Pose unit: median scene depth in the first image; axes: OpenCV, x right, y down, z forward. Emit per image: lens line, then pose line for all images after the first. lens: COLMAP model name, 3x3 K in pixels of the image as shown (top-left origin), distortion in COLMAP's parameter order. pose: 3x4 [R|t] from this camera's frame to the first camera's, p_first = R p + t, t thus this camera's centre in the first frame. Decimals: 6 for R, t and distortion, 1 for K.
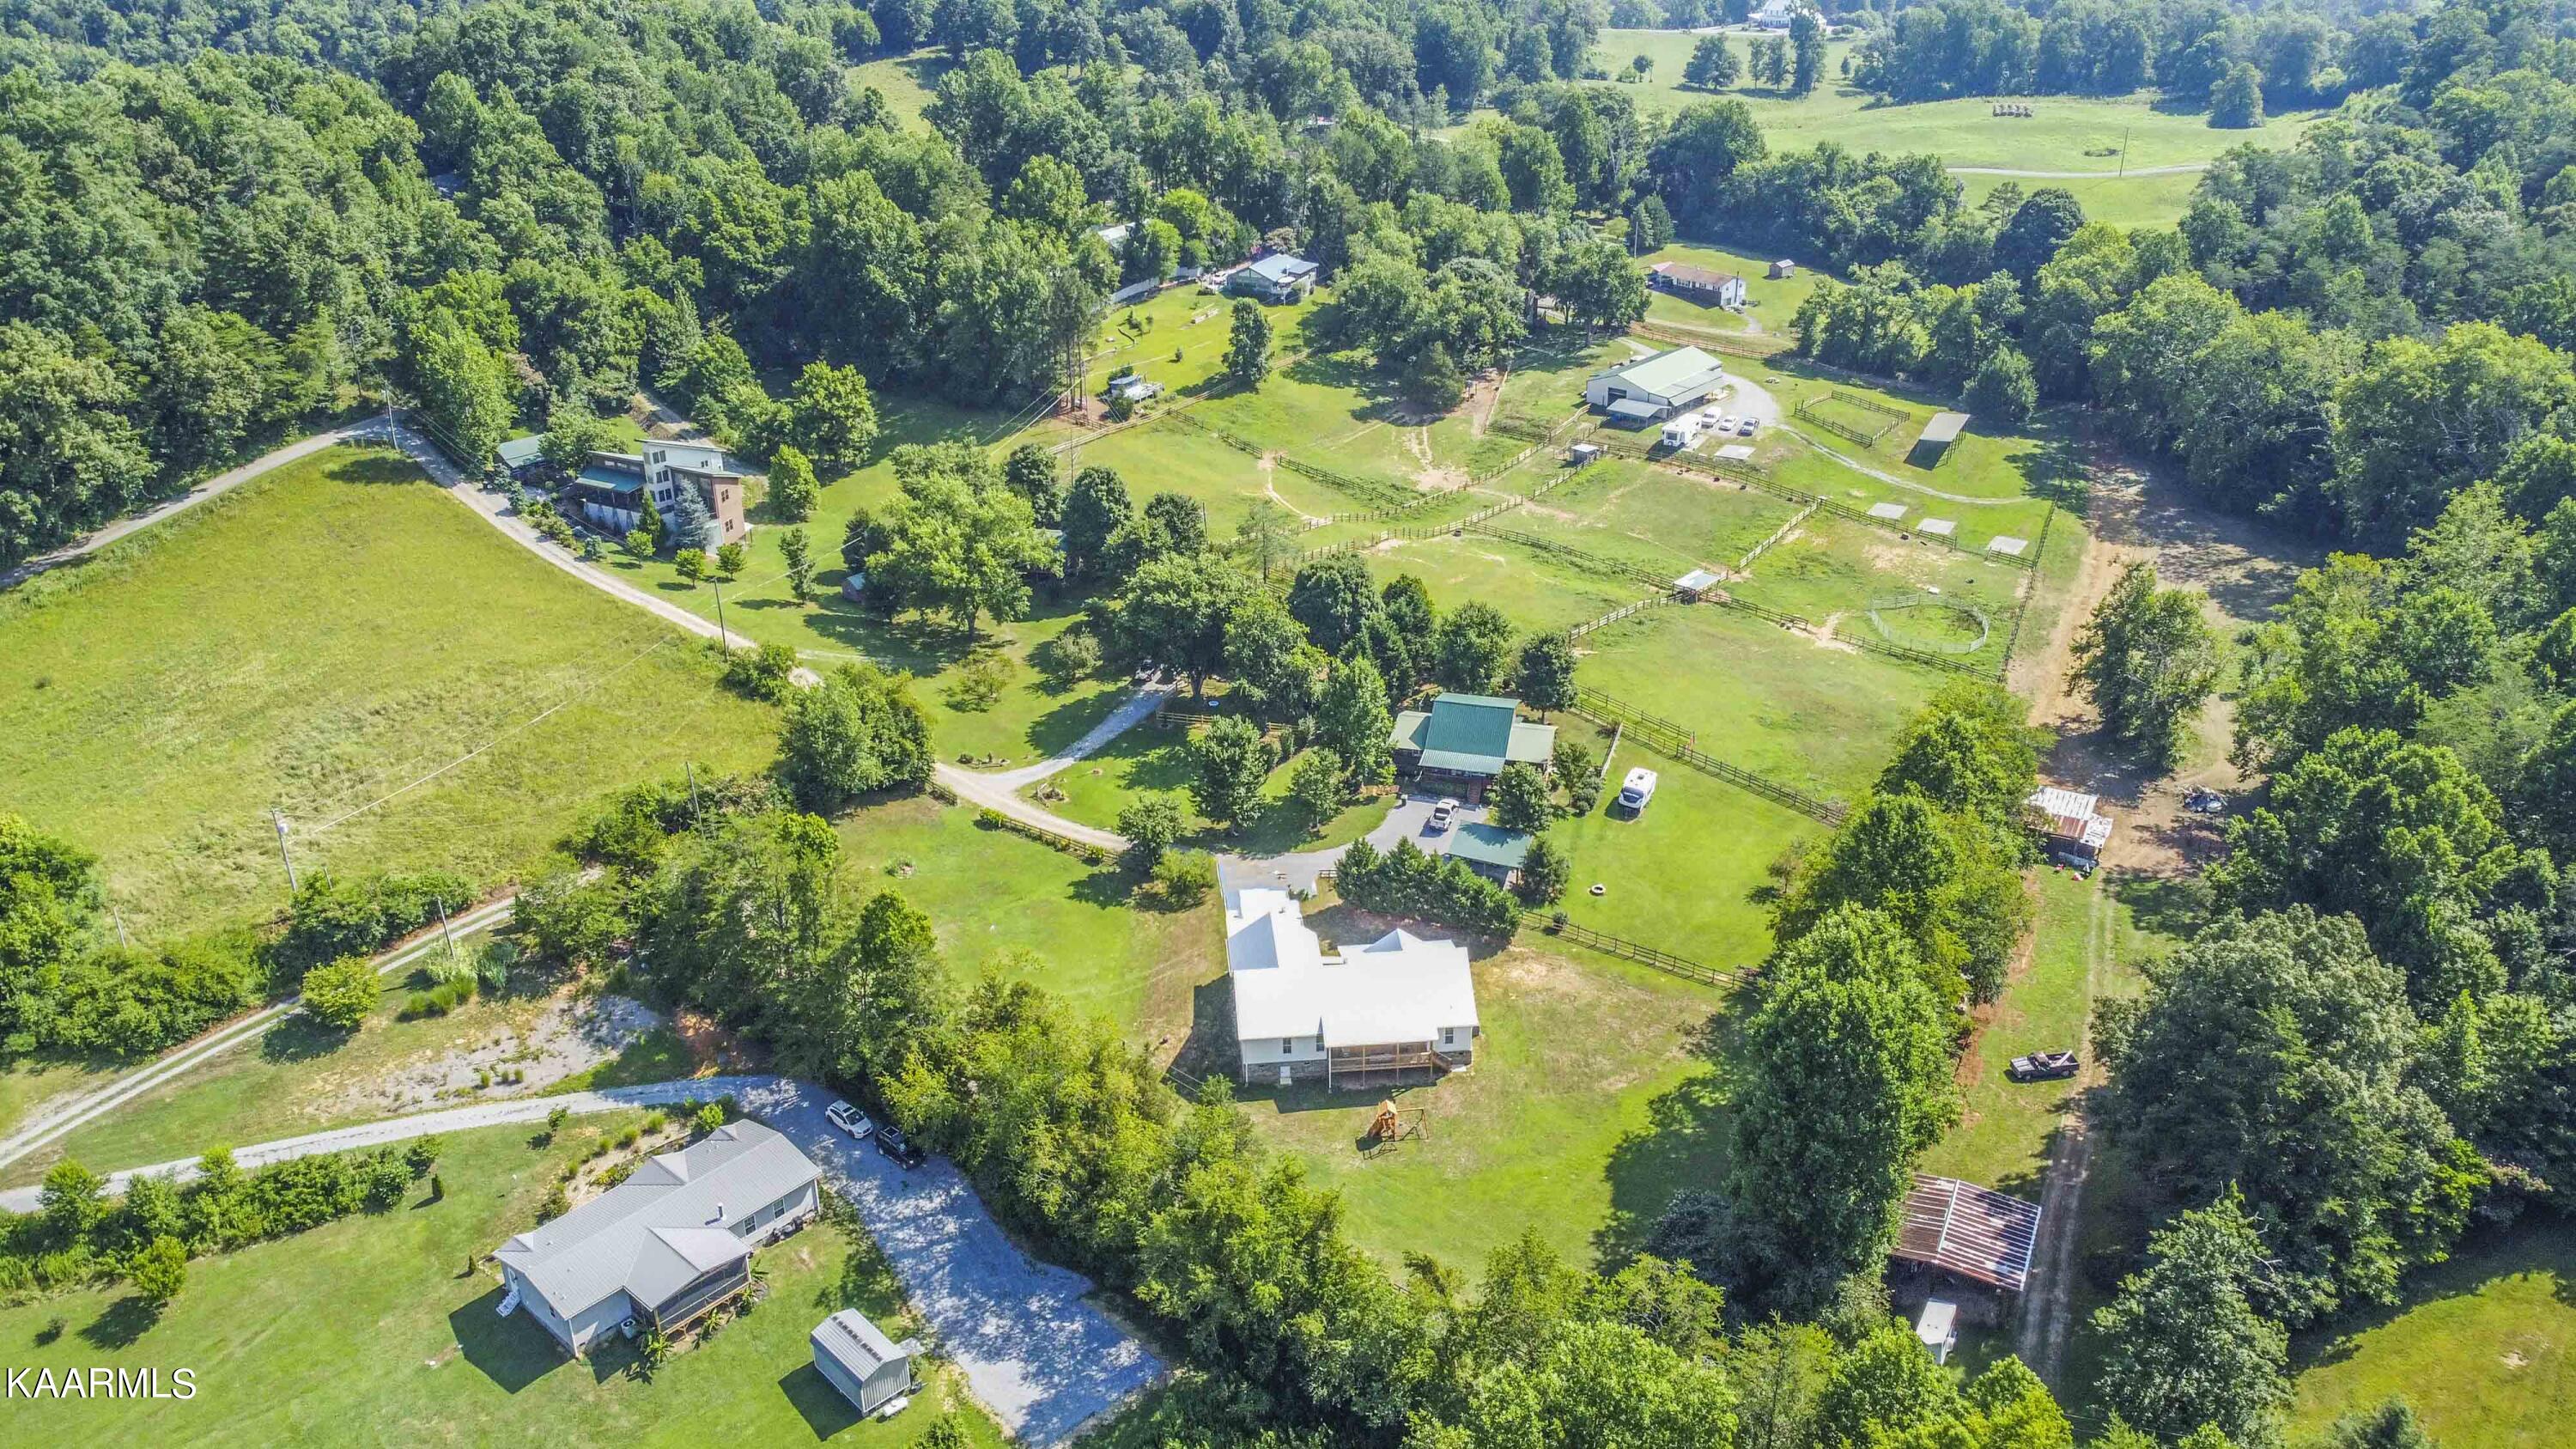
lens RADIAL K [[1934.6, 0, 1282.0], [0, 1934.6, 714.2], [0, 0, 1]] dist [0.004271, -0.003257]
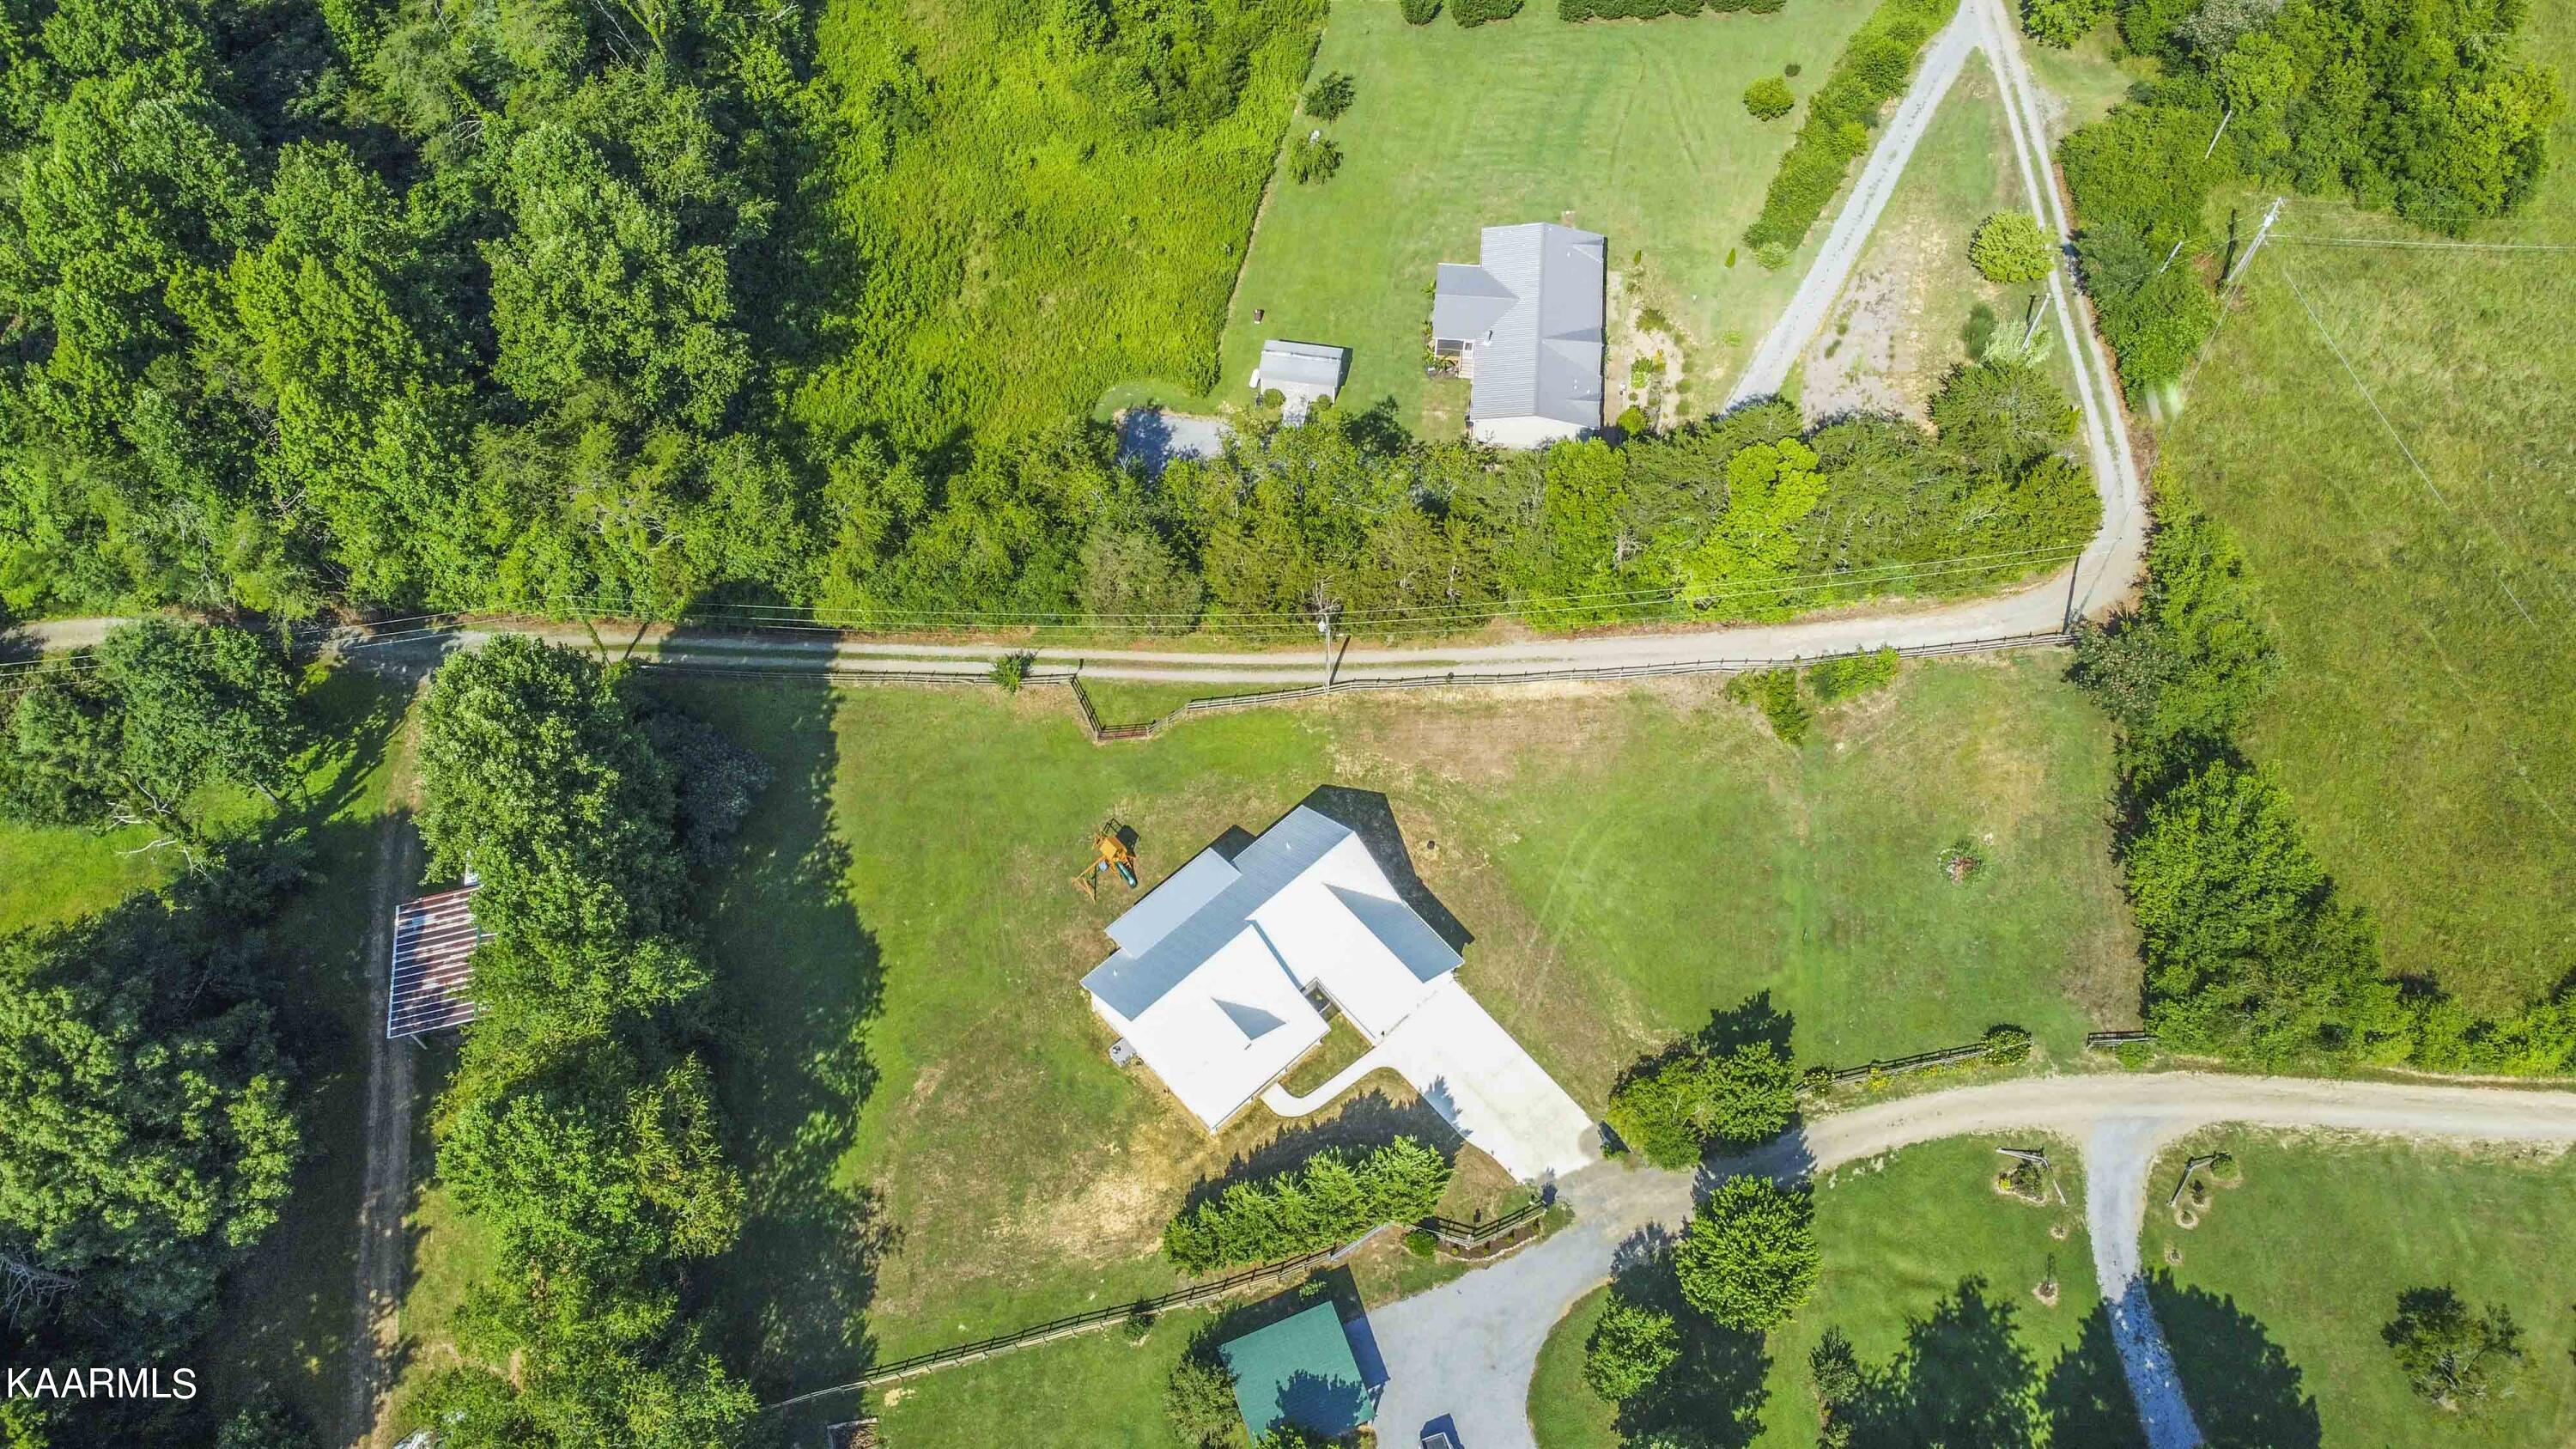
lens RADIAL K [[1934.6, 0, 1282.0], [0, 1934.6, 714.2], [0, 0, 1]] dist [0.004271, -0.003257]
pose [[-0.801426, 0.523675, -0.288930, 0.165849], [-0.230591, 0.175200, 0.957148, -0.512087], [0.551855, 0.833708, -0.019655, 0.779232]]
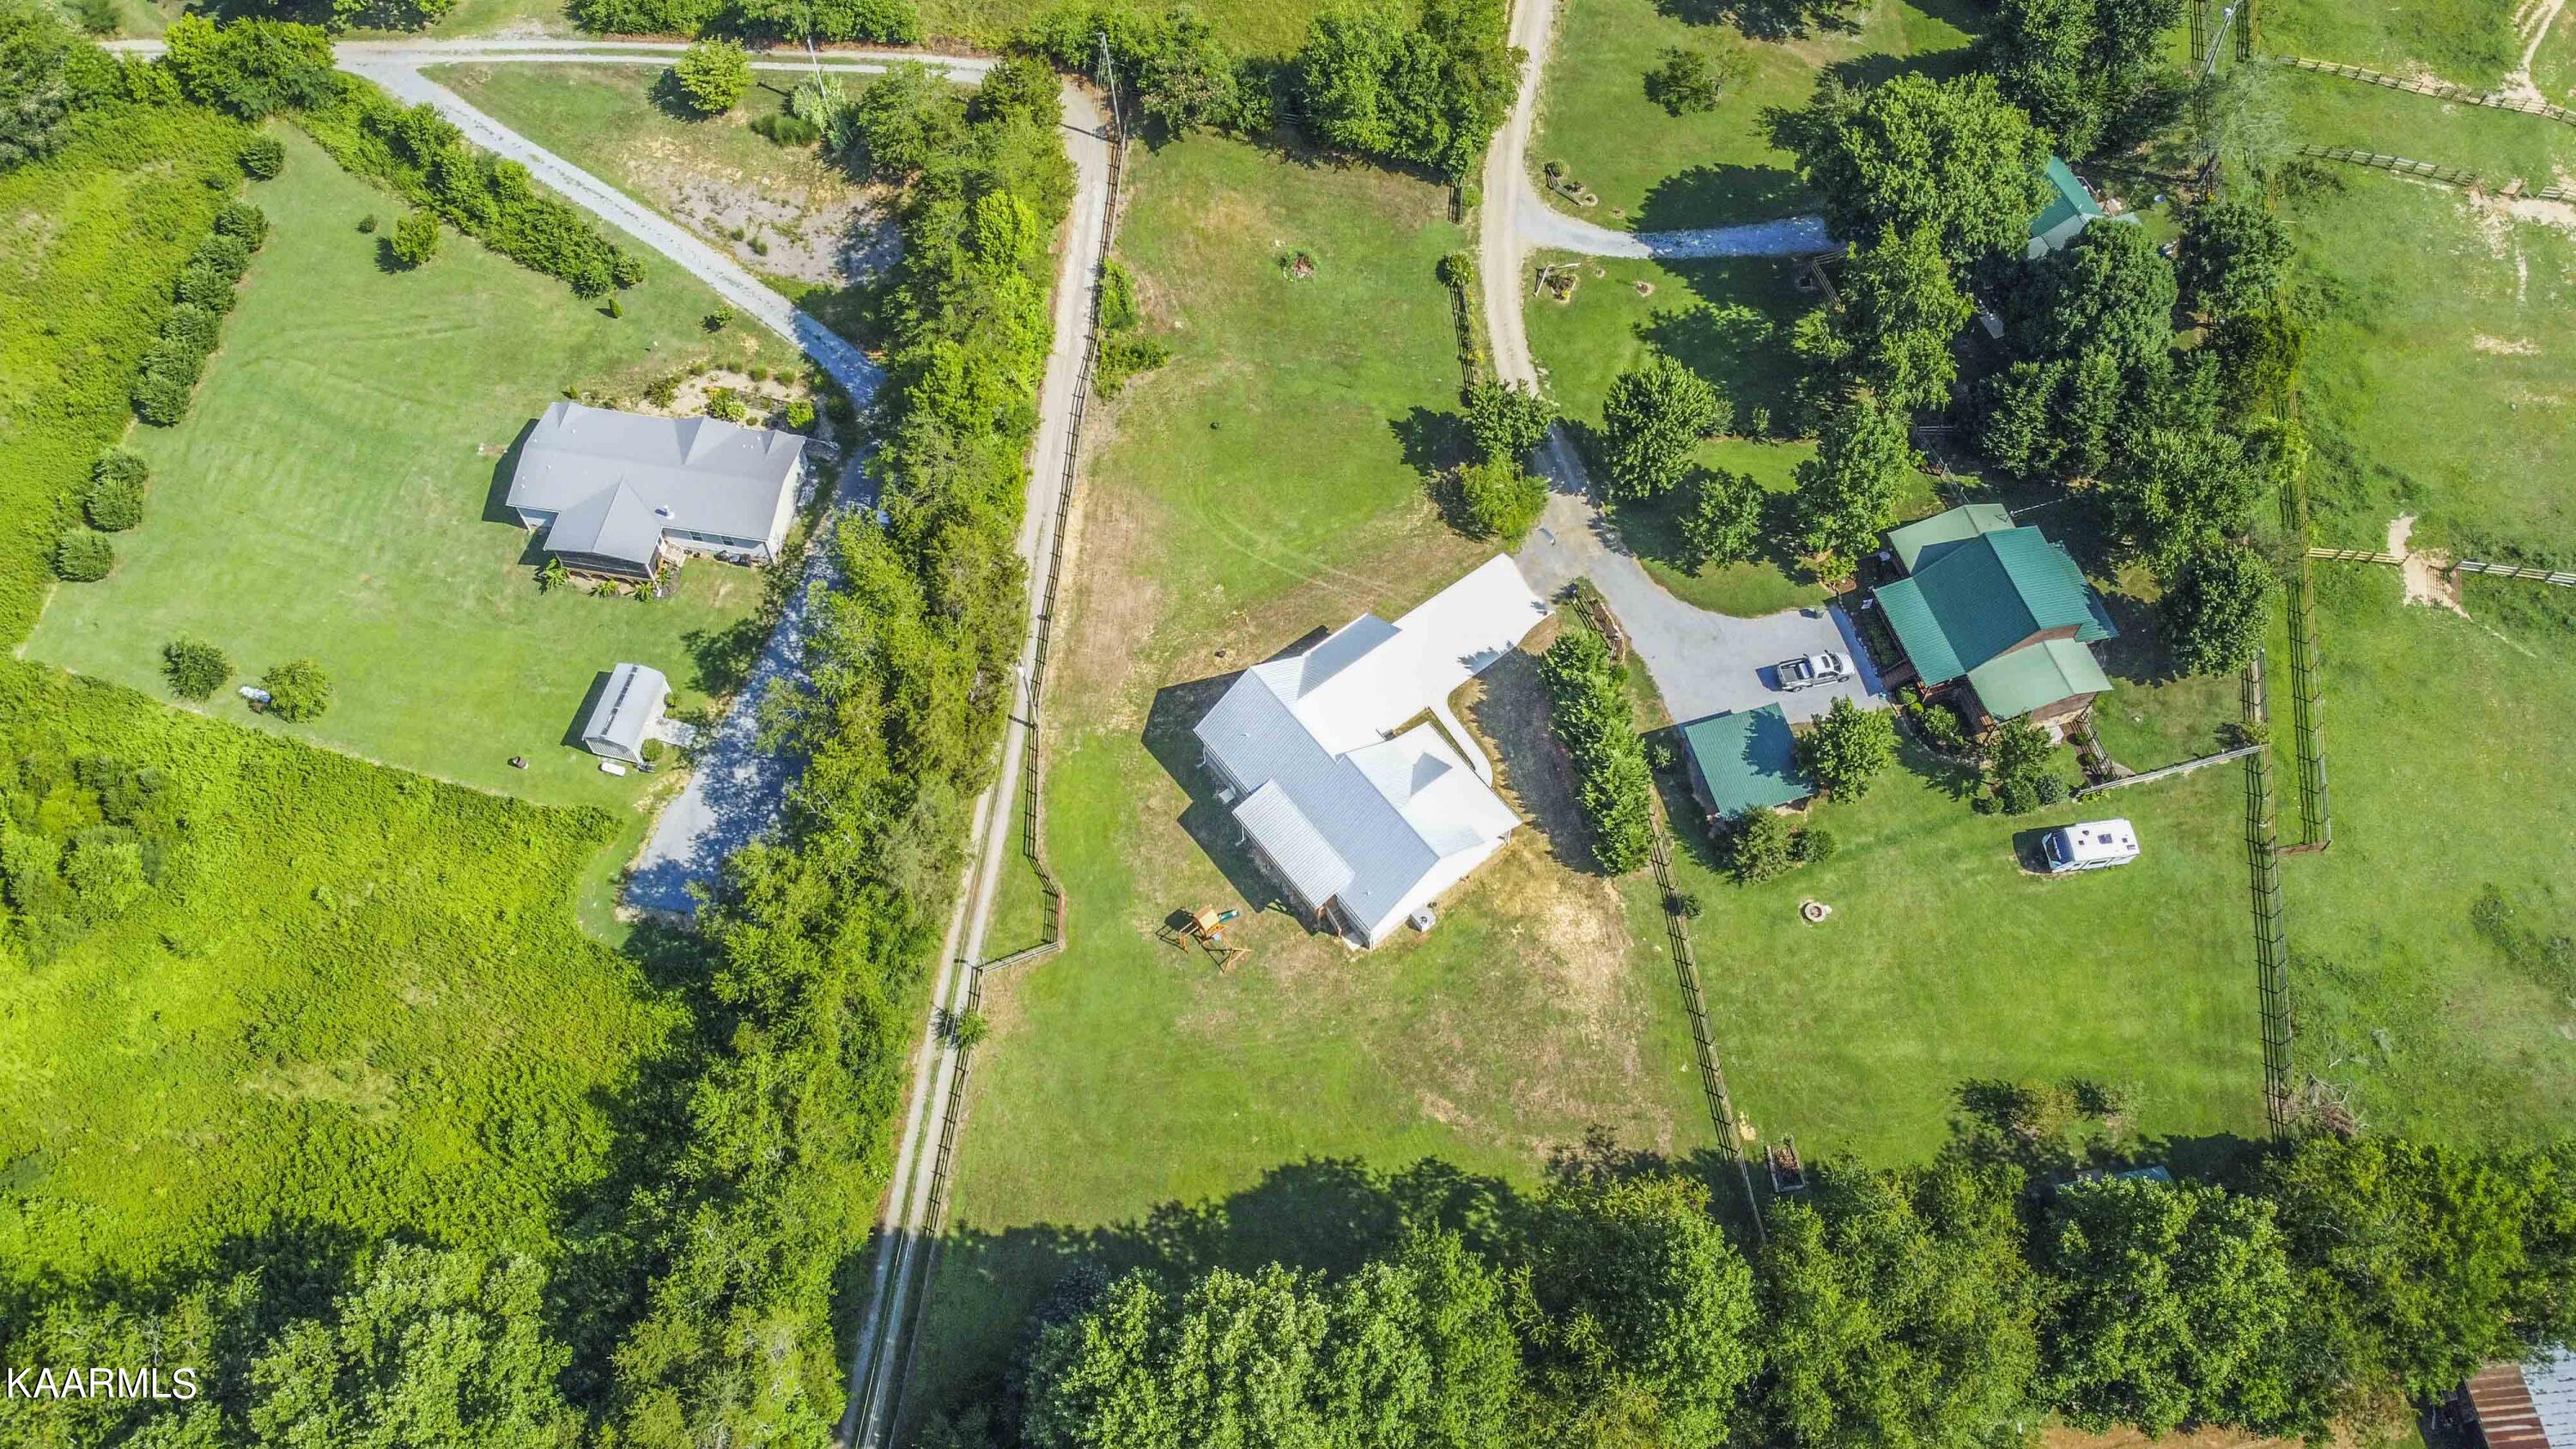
lens RADIAL K [[1934.6, 0, 1282.0], [0, 1934.6, 714.2], [0, 0, 1]] dist [0.004271, -0.003257]
pose [[0.540822, 0.731149, -0.415852, 0.280734], [-0.353545, 0.646194, 0.676343, -0.344208], [0.763229, -0.218759, 0.607969, 0.404314]]
